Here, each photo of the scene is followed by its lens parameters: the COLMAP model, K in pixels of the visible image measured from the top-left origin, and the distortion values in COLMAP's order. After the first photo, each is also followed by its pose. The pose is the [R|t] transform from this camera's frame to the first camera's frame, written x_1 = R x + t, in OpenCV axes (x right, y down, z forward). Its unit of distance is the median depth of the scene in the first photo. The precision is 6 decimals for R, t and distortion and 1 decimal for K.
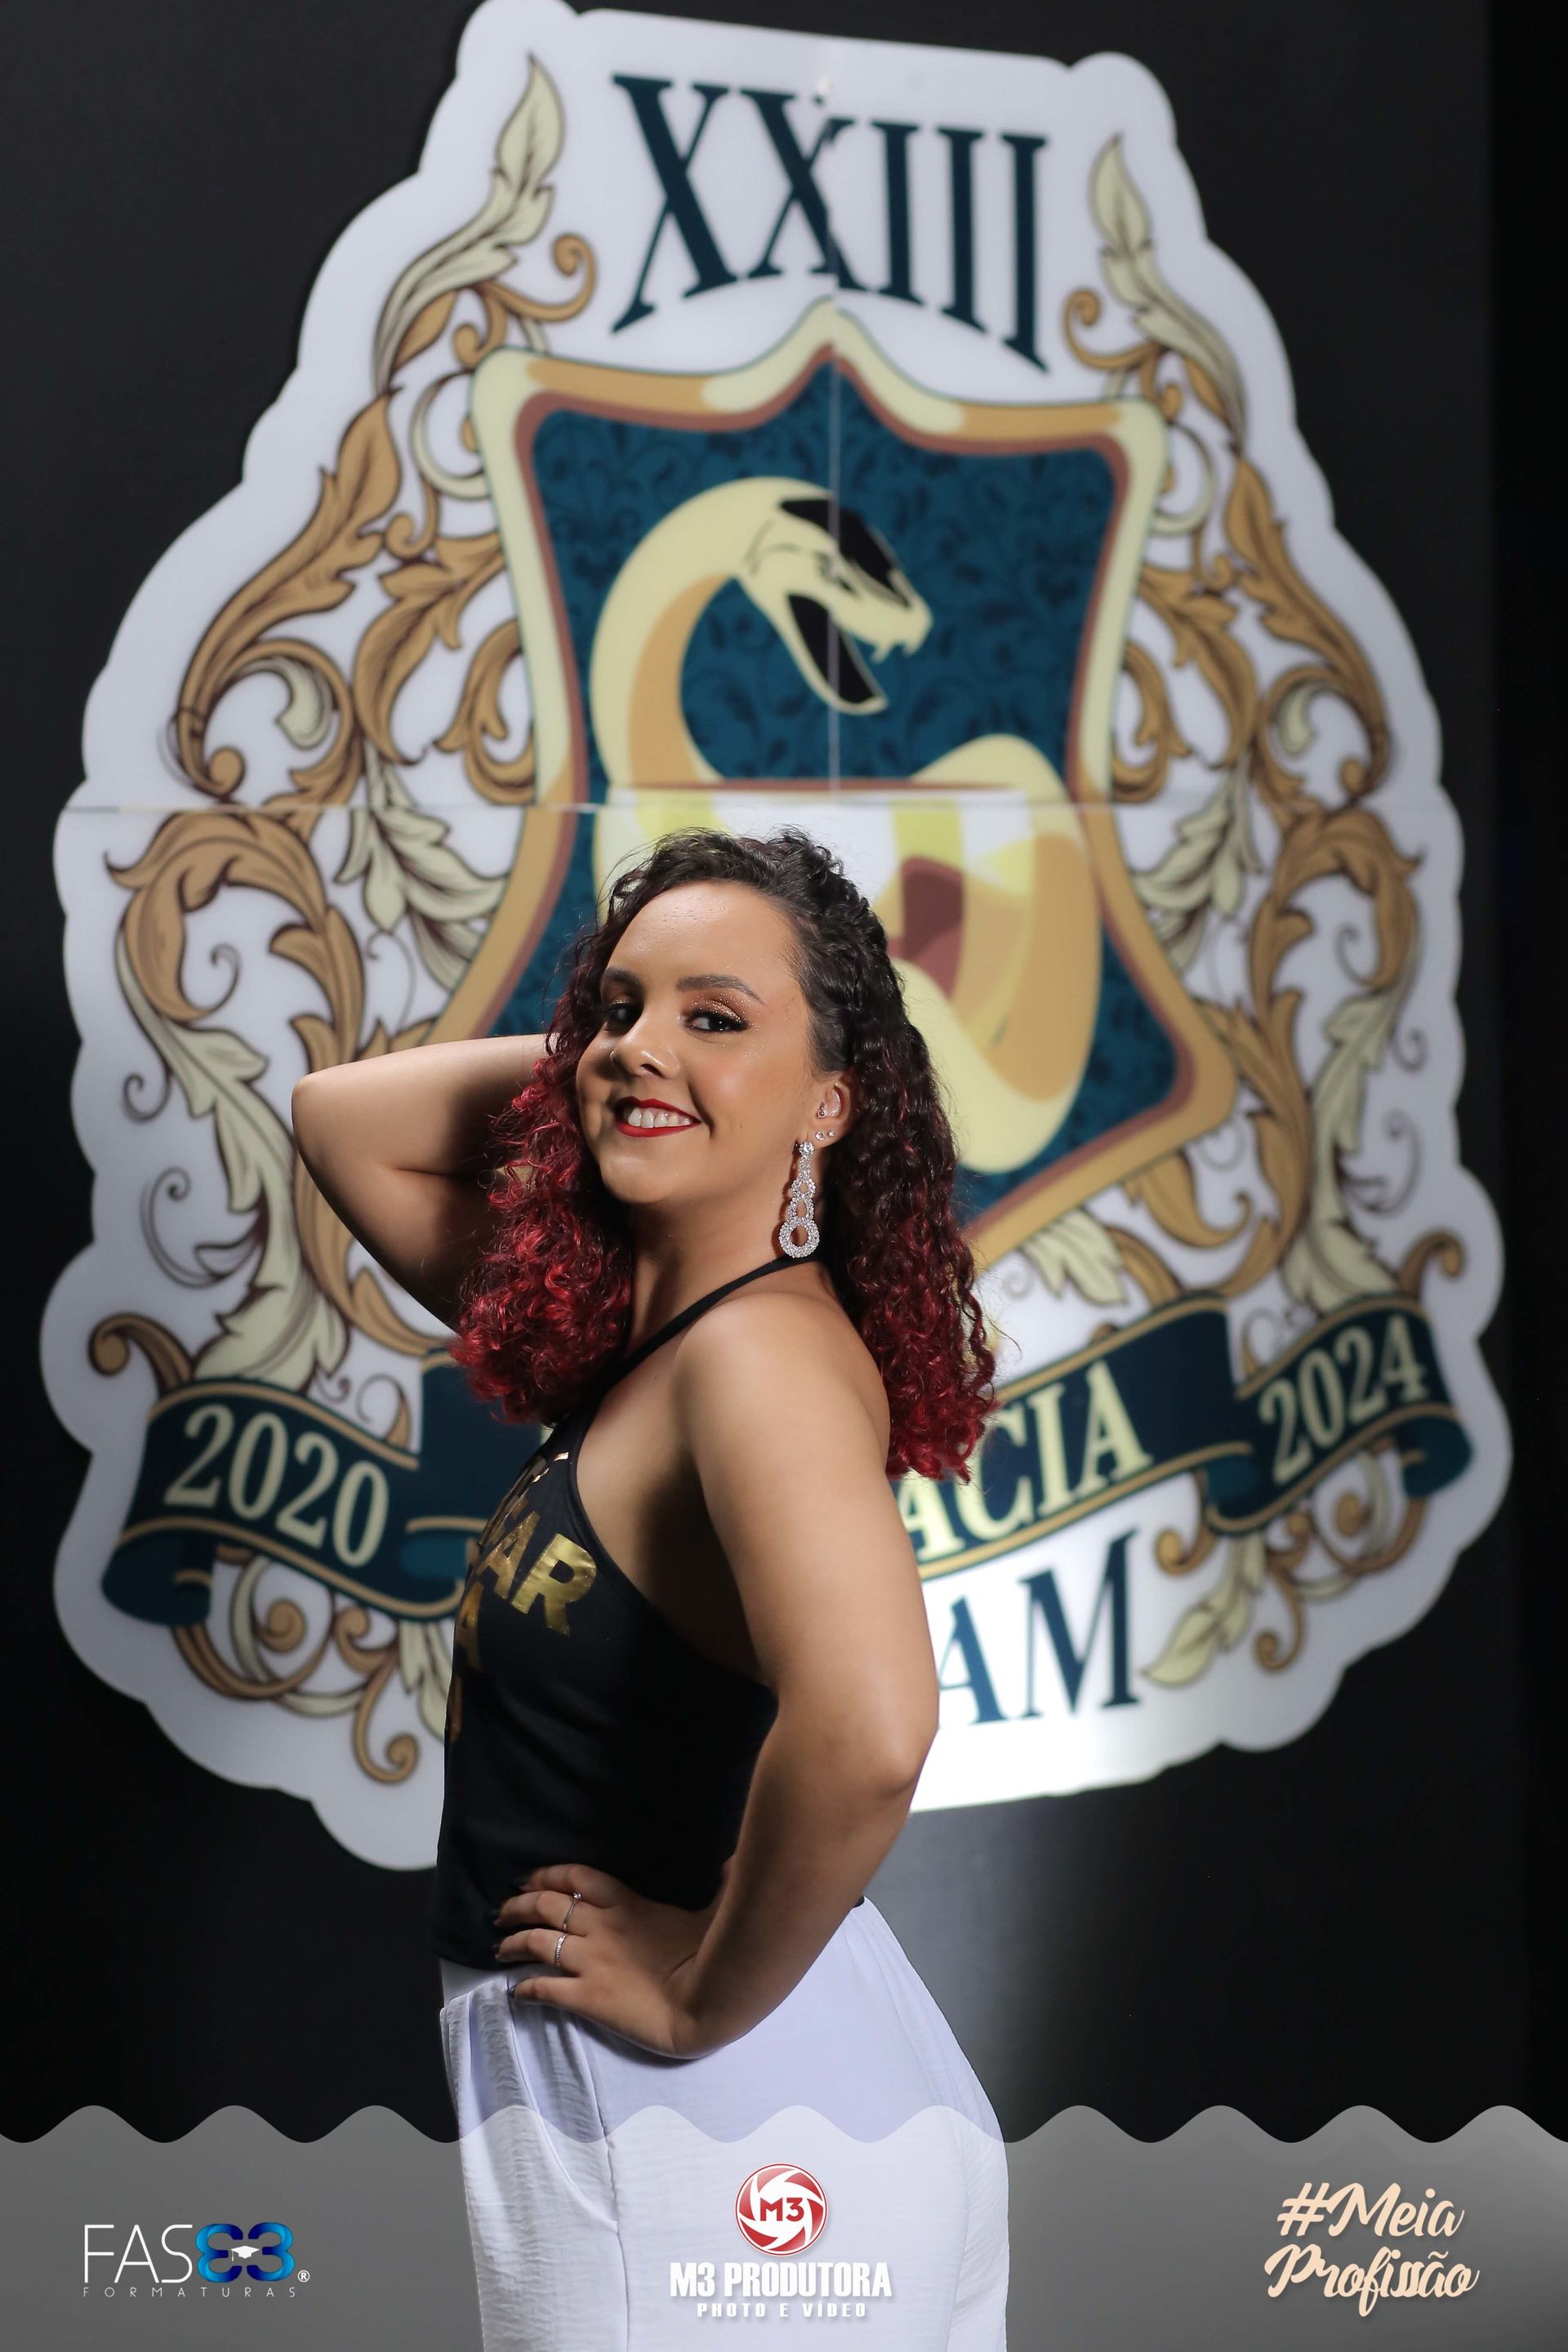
lens RADIAL K [[5790.3, 0, 784.0], [0, 5790.3, 1176.0], [0, 0, 1]] dist [-0.013143, -0.611291]
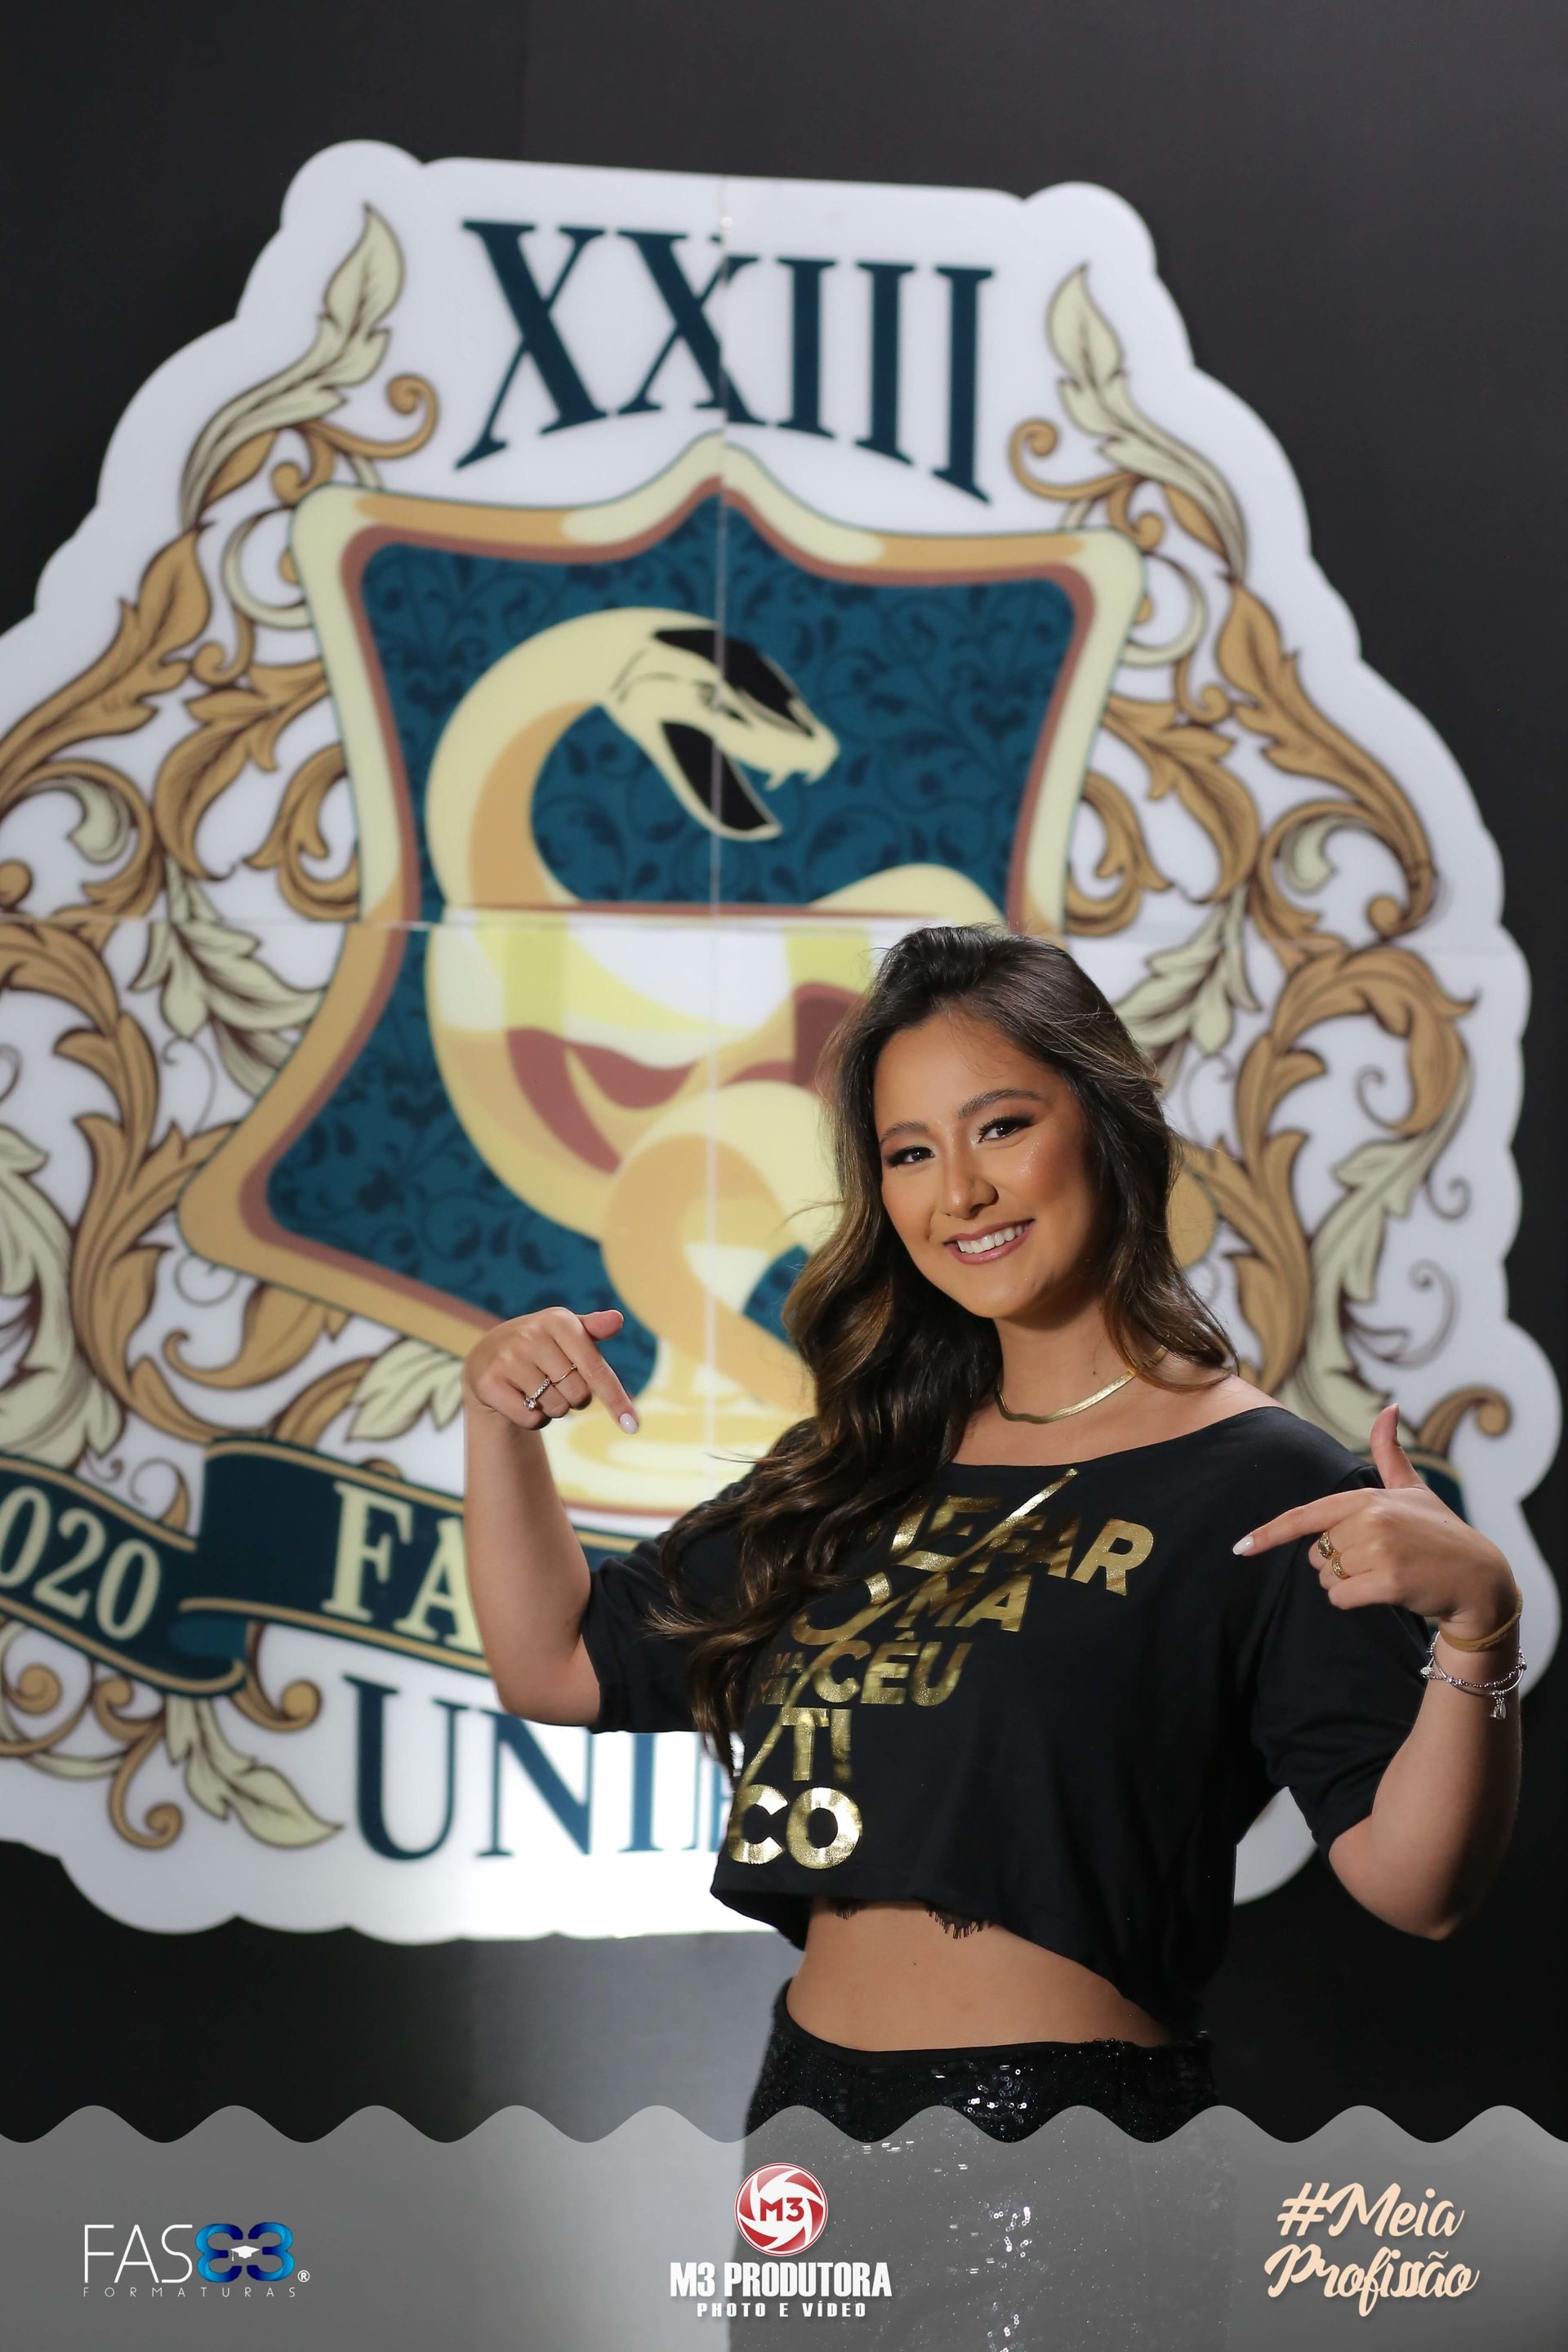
lens RADIAL K [[5817.4, 0, 784.0], [0, 5817.4, 1176.0], [0, 0, 1]] dist [0.001979, -0.585312]
pose [[0.918015, 0.031403, -0.395301, 0.423176], [-0.044664, 0.998704, -0.024385, 0.003486], [0.394023, 0.040041, 0.918228, 0.068605]]
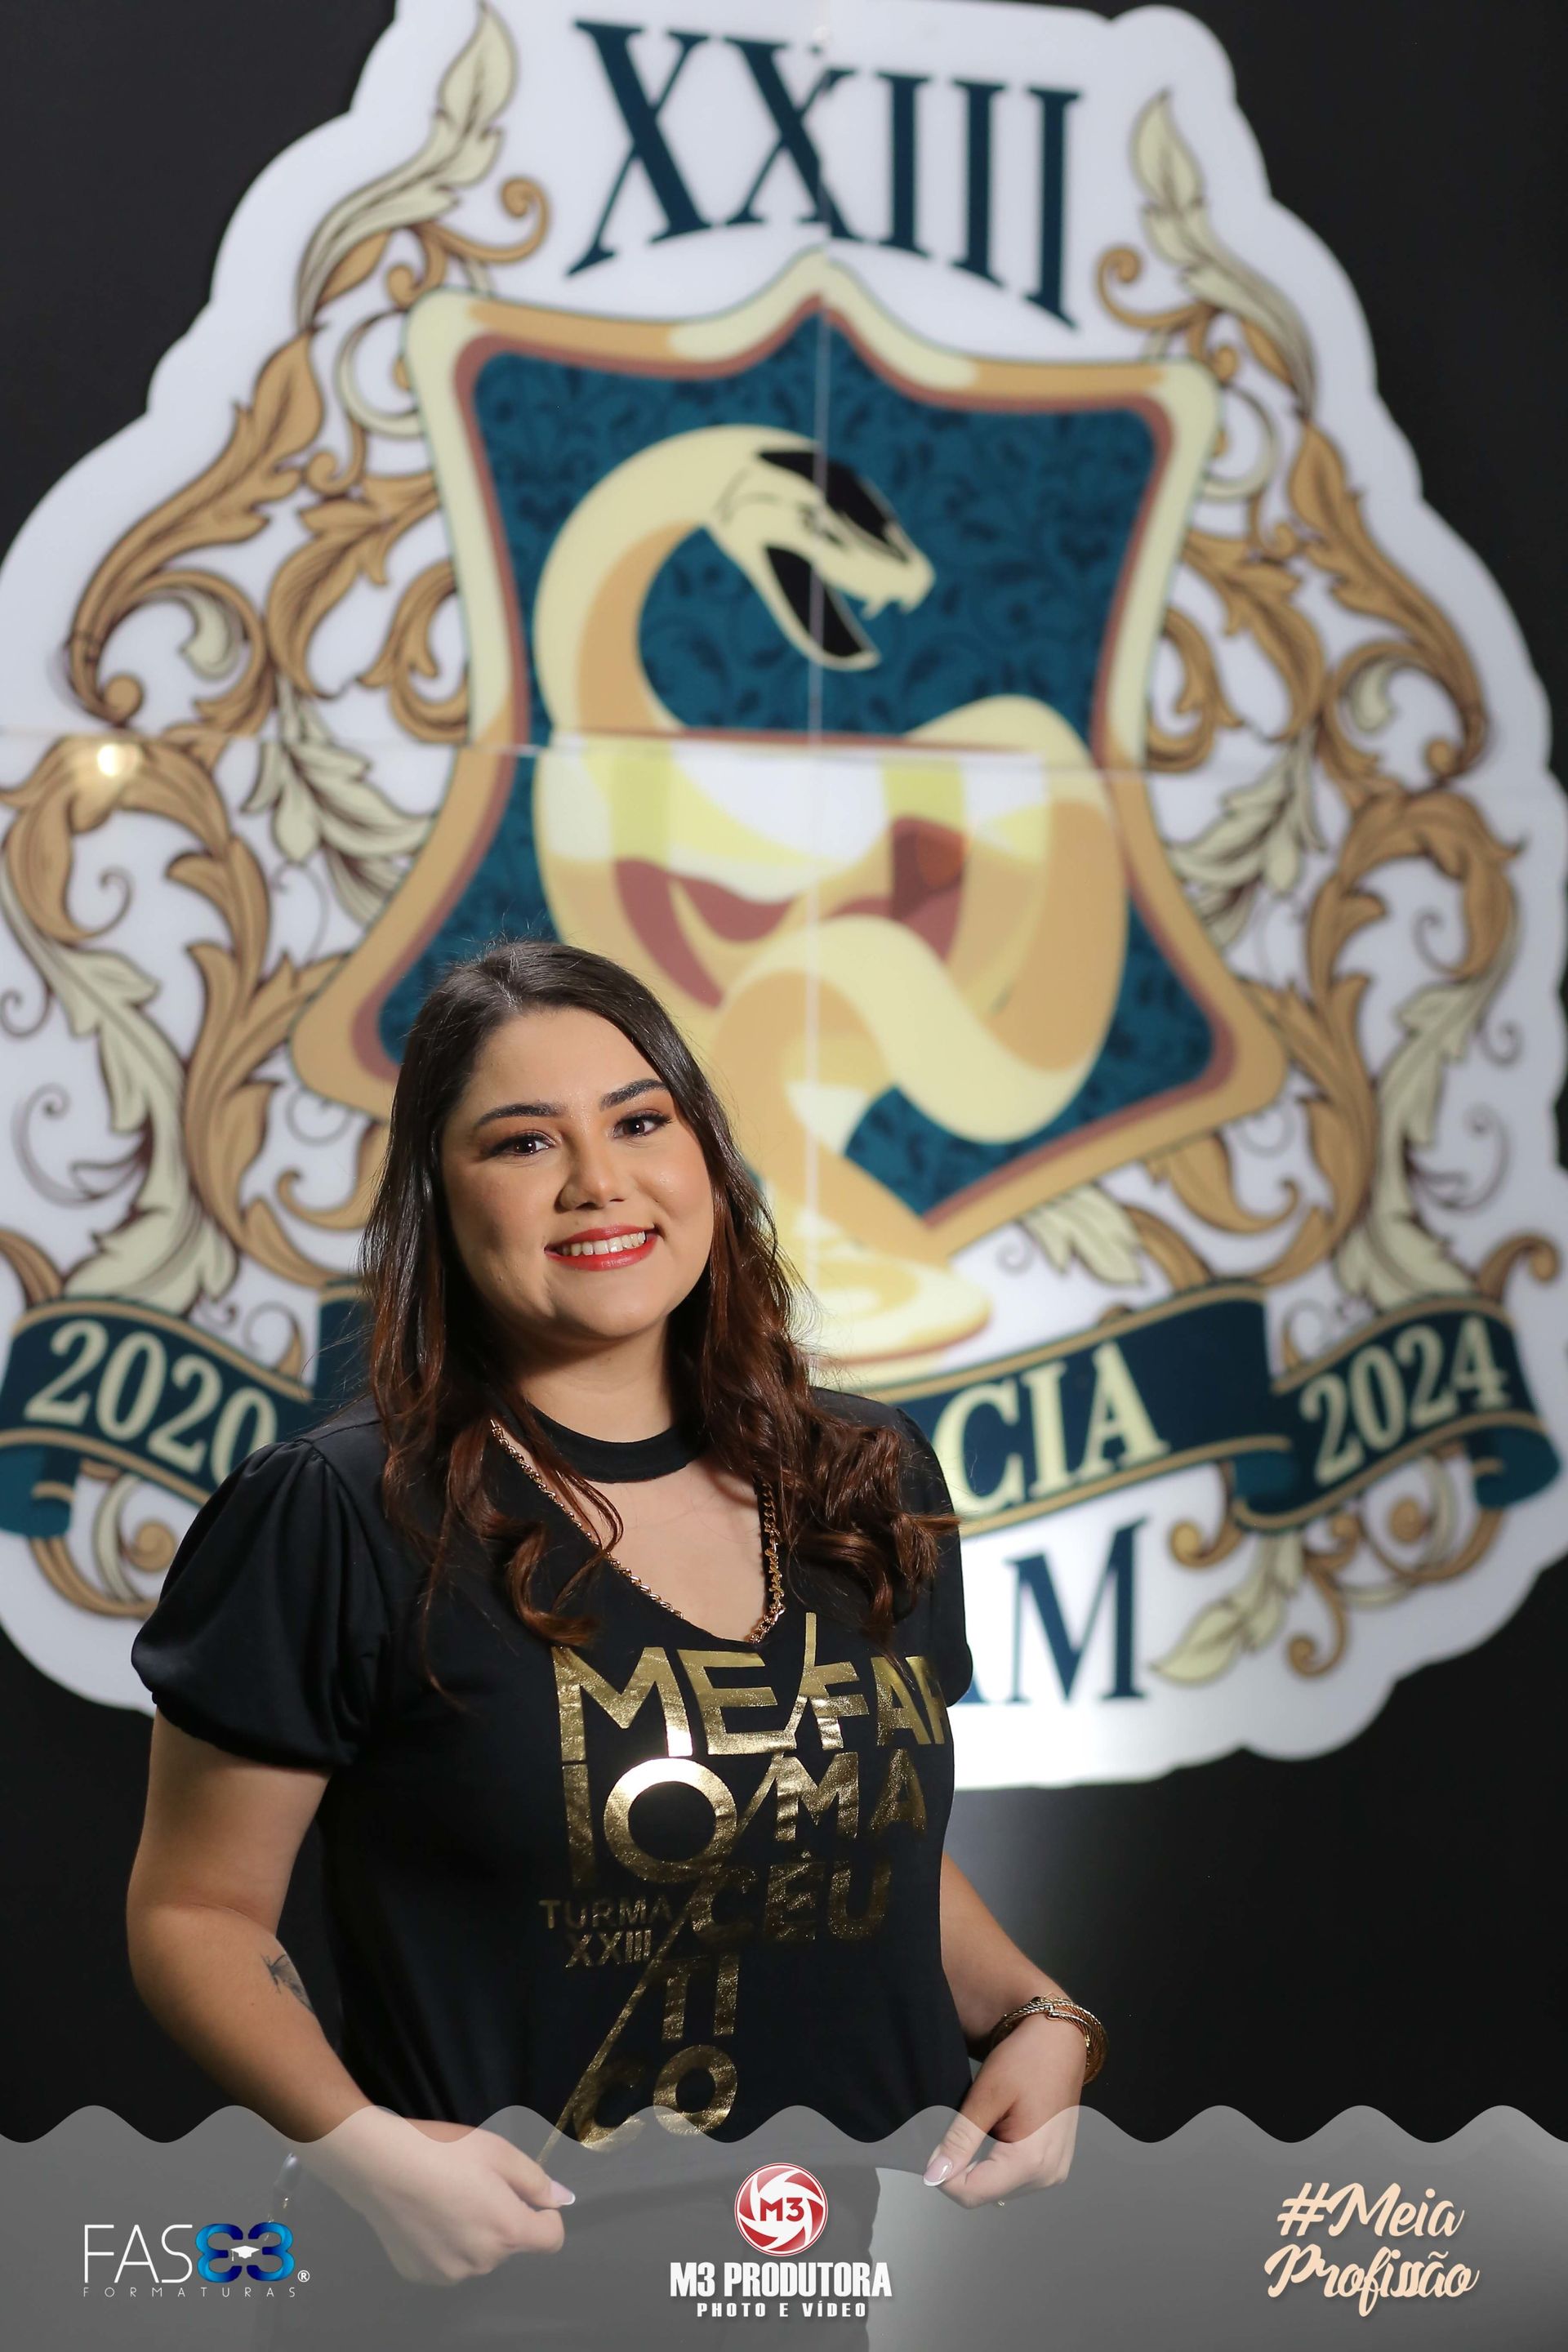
lens RADIAL K [[5817.4, 0, 784.0], [0, 5817.4, 1176.0], [0, 0, 1]] dist [0.001979, -0.585312]
pose [[0.973574, 0.028044, -0.226643, 0.229612], [-0.036575, 0.998768, -0.033527, 0.040129], [0.225424, 0.040931, 0.973401, 0.035757]]
